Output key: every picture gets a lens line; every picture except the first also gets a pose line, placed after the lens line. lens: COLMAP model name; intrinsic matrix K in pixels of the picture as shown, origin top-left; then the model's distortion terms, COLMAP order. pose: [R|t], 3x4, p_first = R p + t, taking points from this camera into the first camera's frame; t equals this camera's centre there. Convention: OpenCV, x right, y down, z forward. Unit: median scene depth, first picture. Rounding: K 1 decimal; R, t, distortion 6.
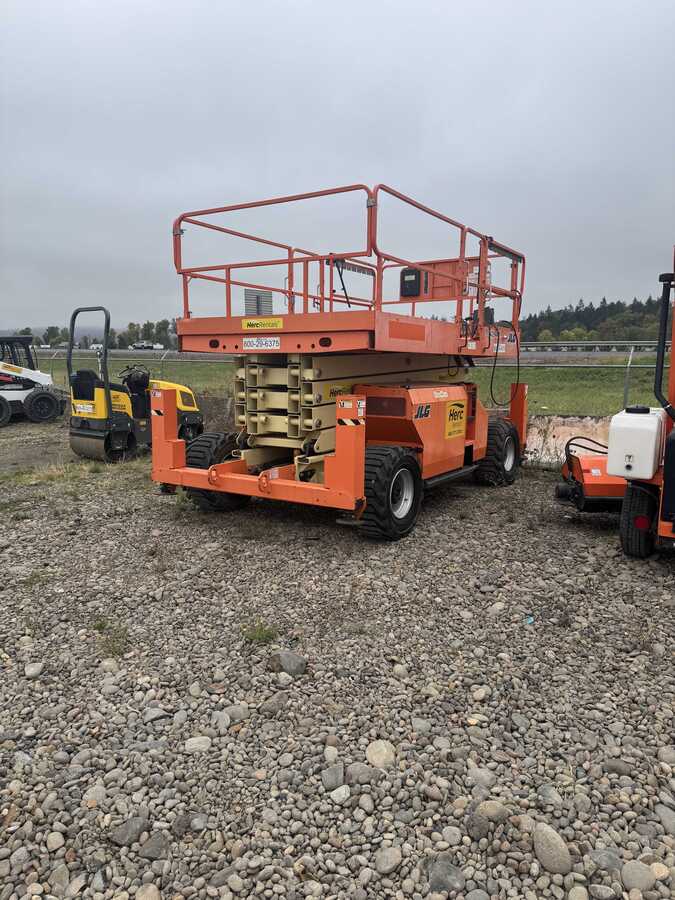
lens RADIAL K [[622.3, 0, 337.5], [0, 622.3, 450.0], [0, 0, 1]] dist [0.061031, -0.000765]
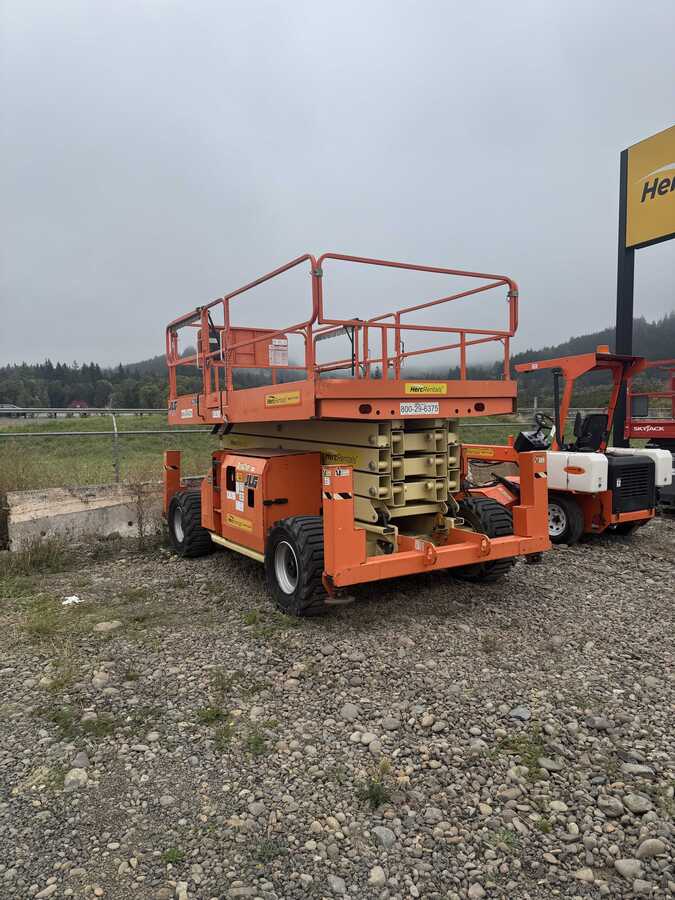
lens RADIAL K [[622.3, 0, 337.5], [0, 622.3, 450.0], [0, 0, 1]] dist [0.061031, -0.000765]
pose [[0.453457, -0.054230, 0.889627, -1.030002], [0.148161, 0.988846, -0.015242, -0.111126], [-0.878877, 0.138720, 0.456434, 0.678691]]
